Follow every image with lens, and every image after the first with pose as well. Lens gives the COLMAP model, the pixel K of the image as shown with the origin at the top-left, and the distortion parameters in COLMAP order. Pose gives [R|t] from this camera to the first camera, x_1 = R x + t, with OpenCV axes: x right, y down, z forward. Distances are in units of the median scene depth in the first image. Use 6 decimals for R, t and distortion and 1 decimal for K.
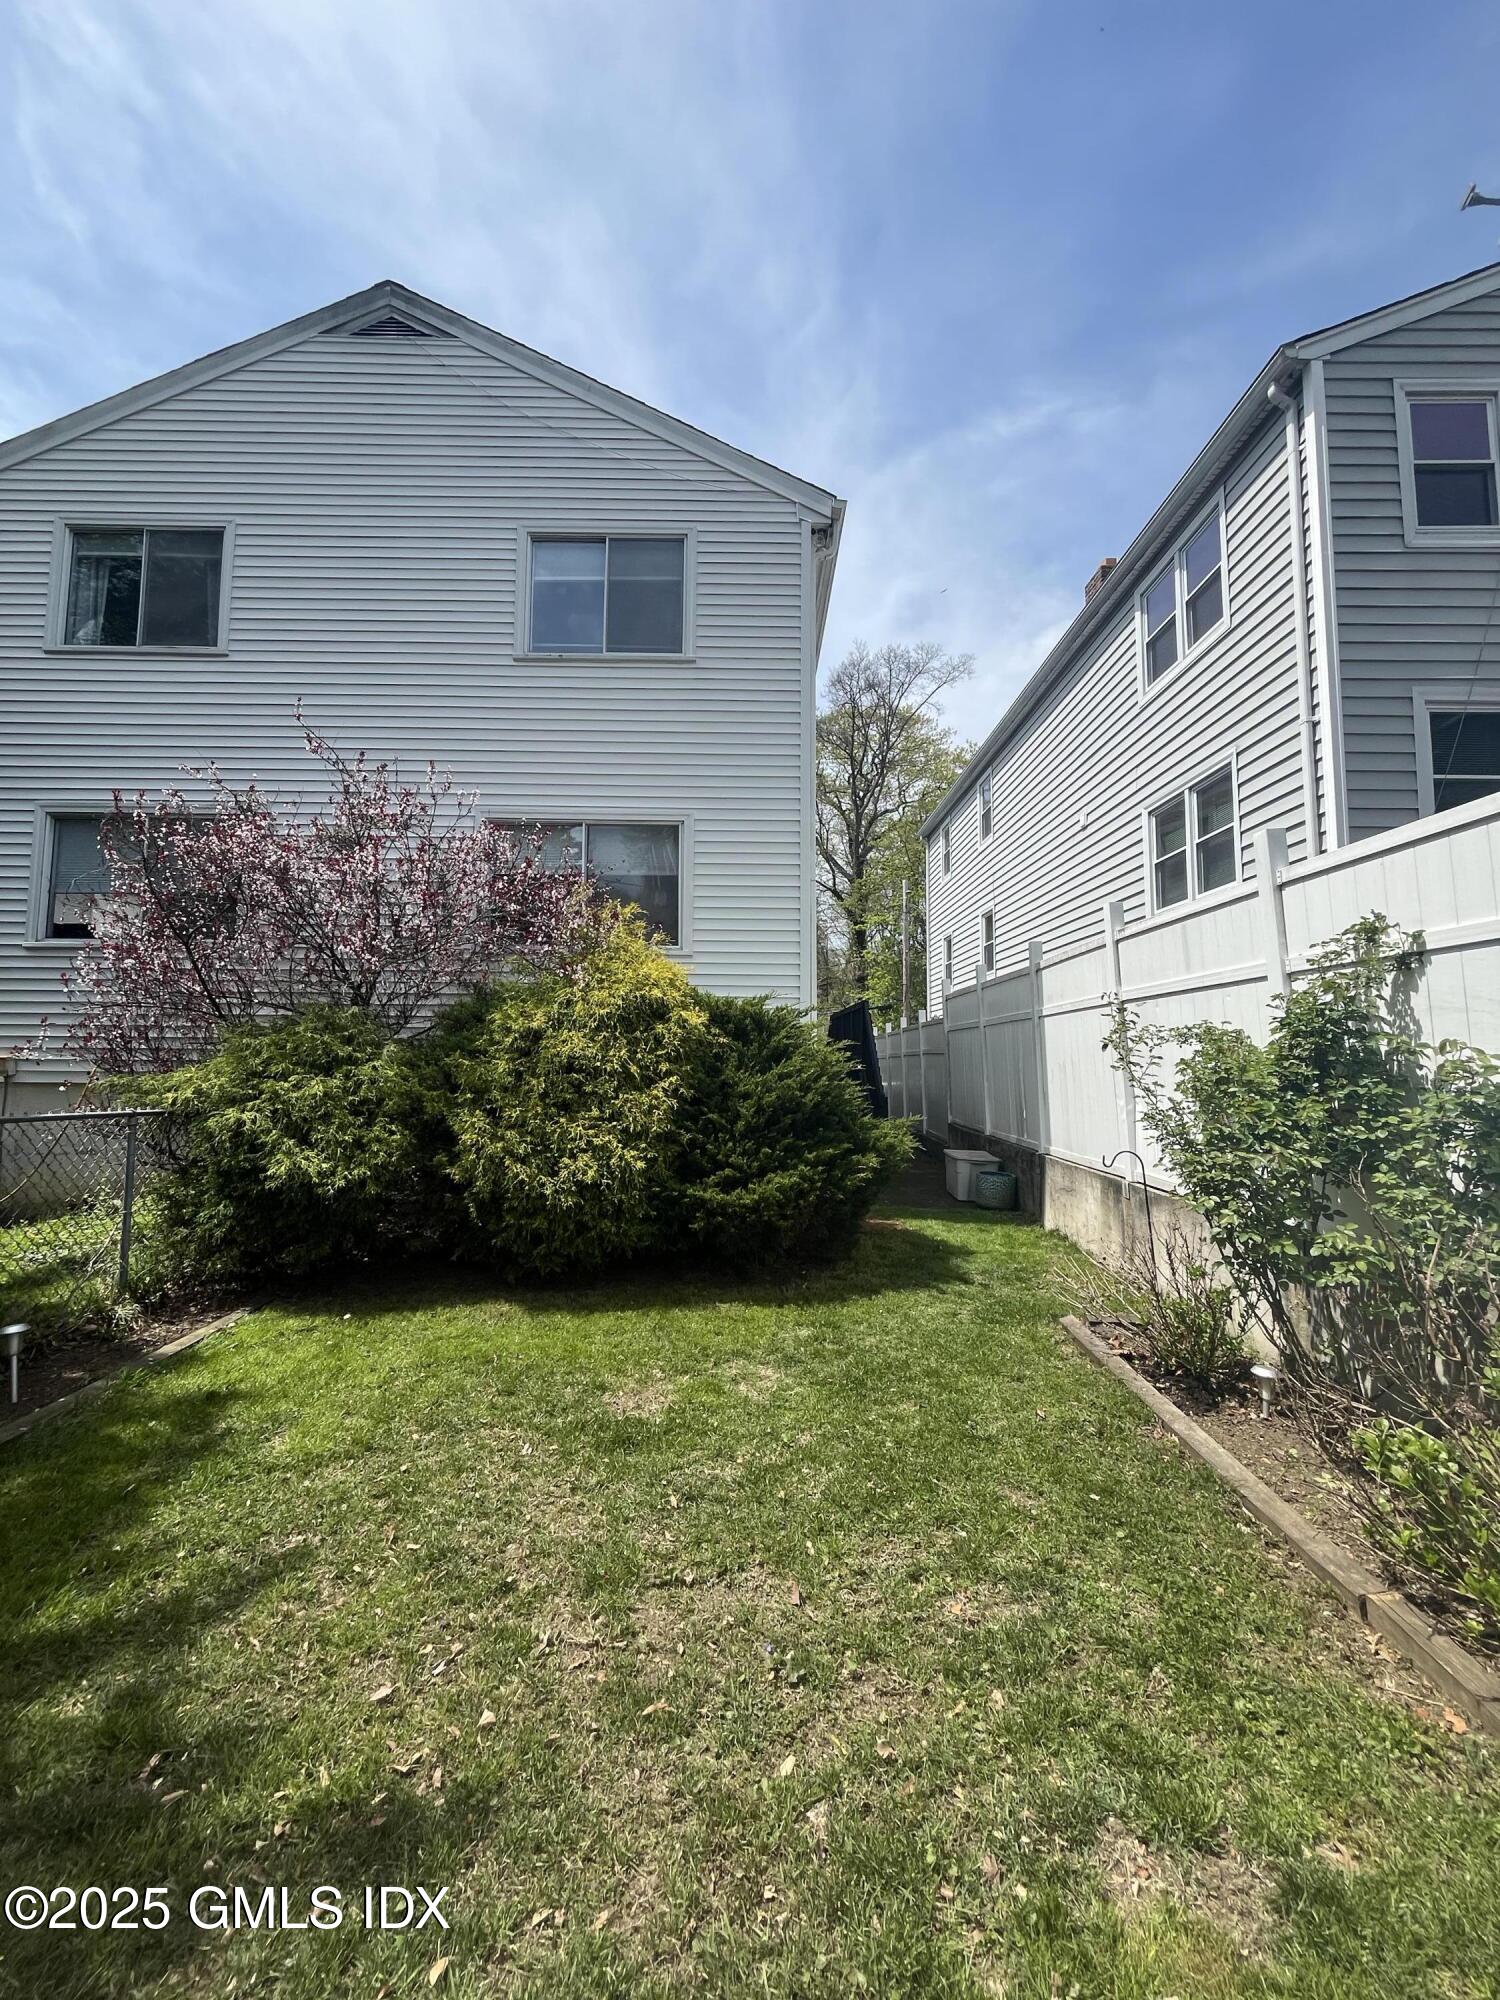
lens RADIAL K [[805.1, 0, 750.0], [0, 805.1, 1000.0], [0, 0, 1]] dist [-0.000828, -0.002174]
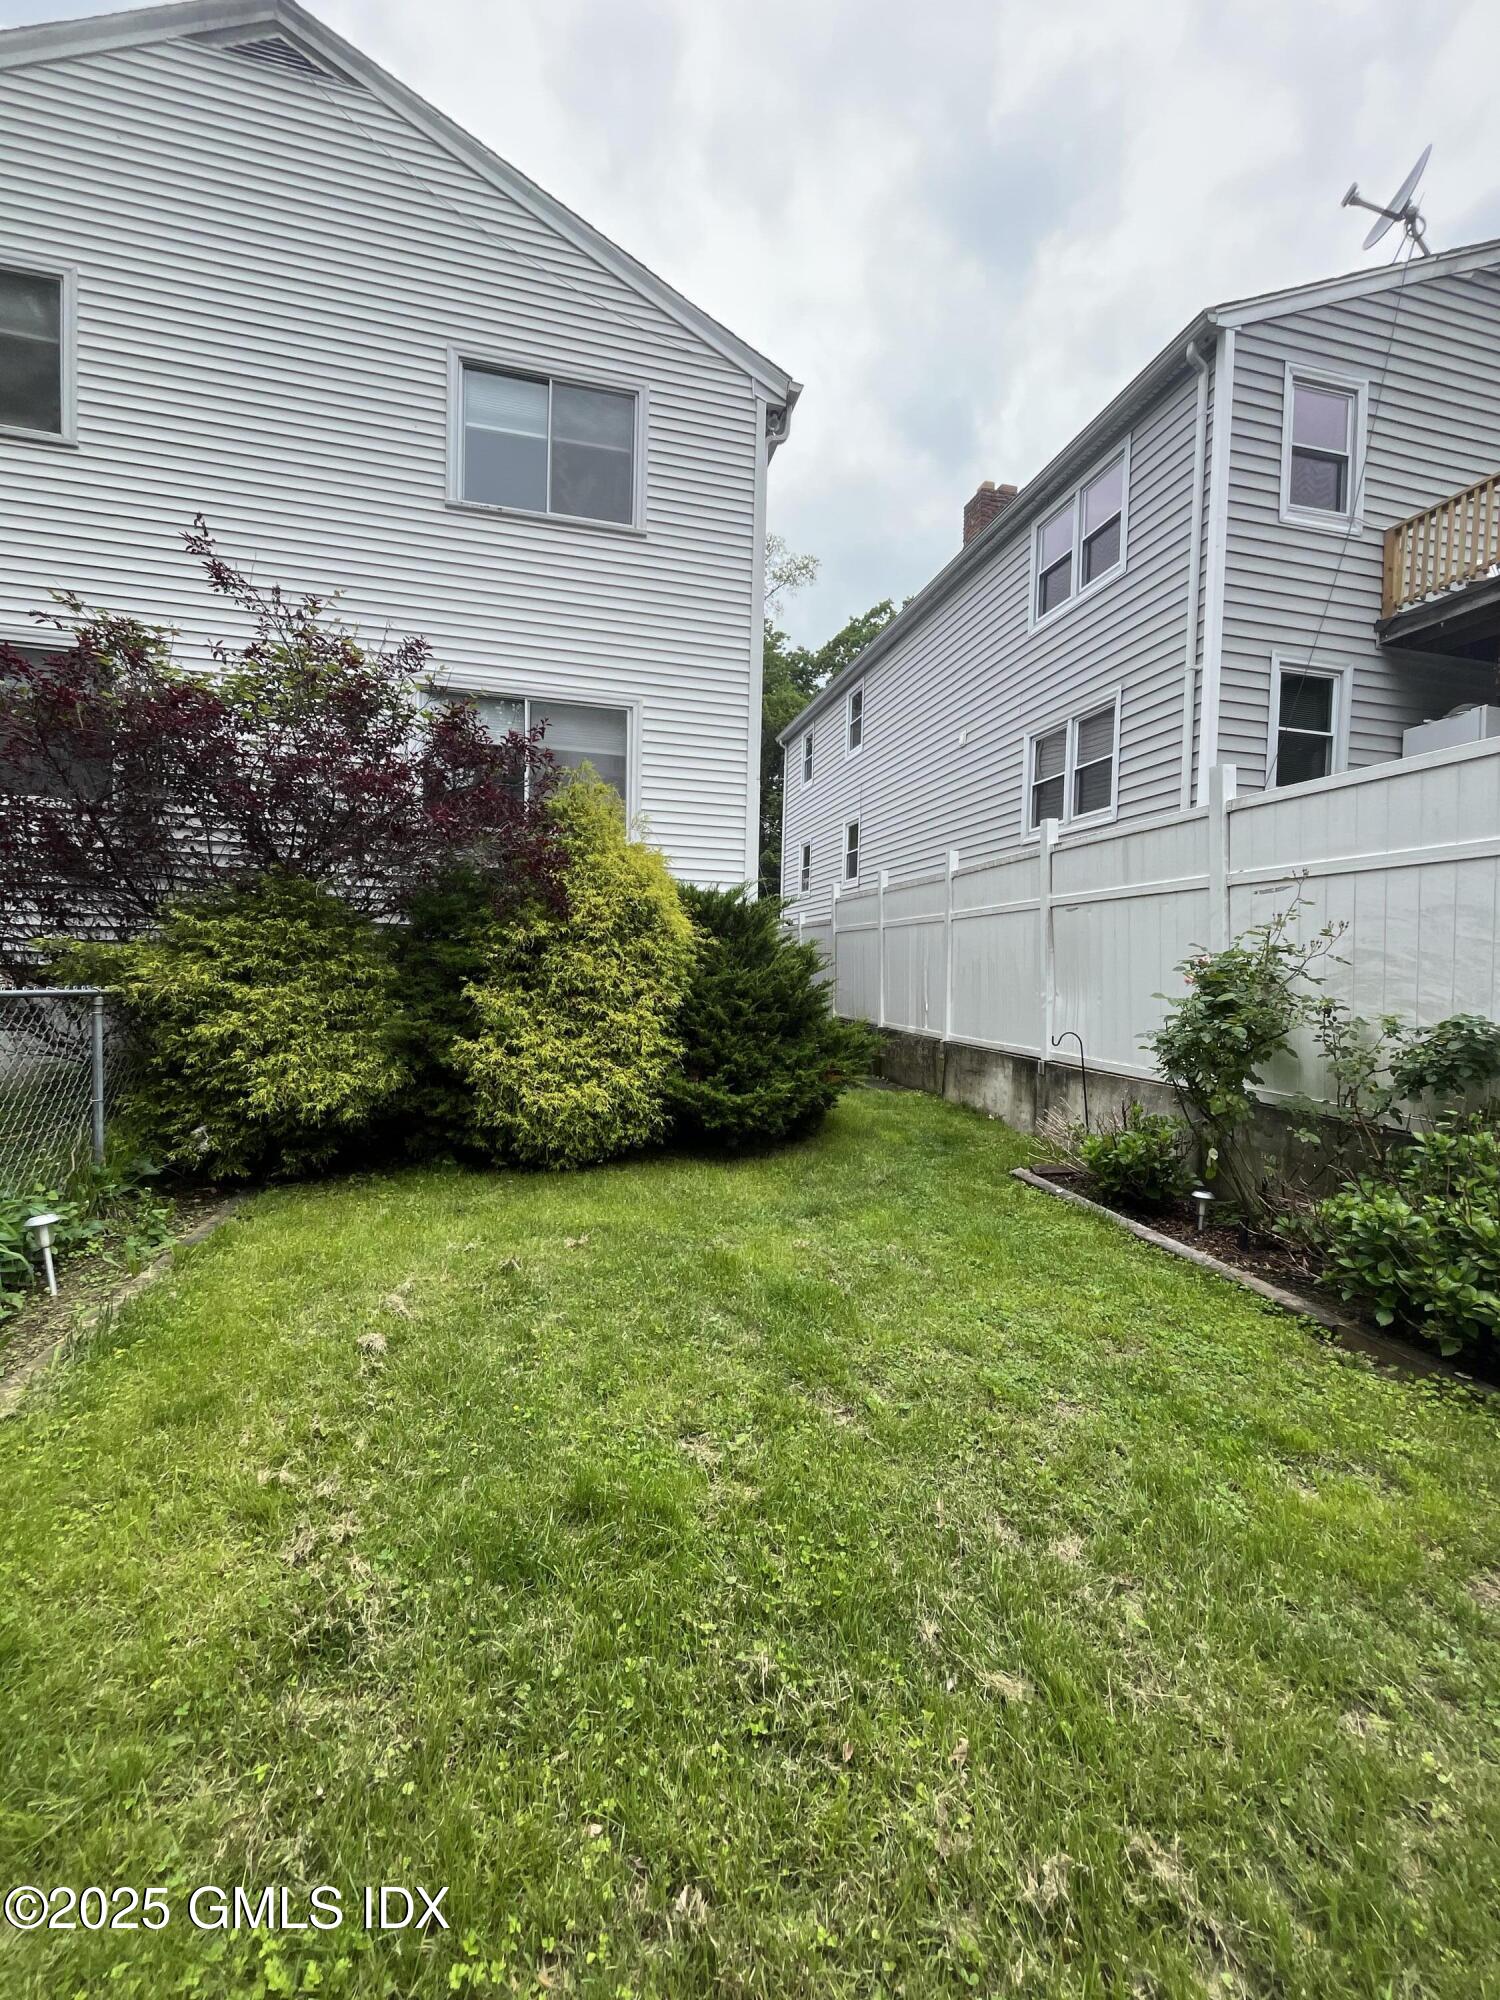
lens RADIAL K [[805.1, 0, 750.0], [0, 805.1, 1000.0], [0, 0, 1]] dist [-0.000828, -0.002174]
pose [[0.971443, 0.007424, 0.237156, -0.168210], [-0.035769, 0.992670, 0.115444, 0.012287], [-0.234560, -0.120630, 0.964588, -0.018681]]
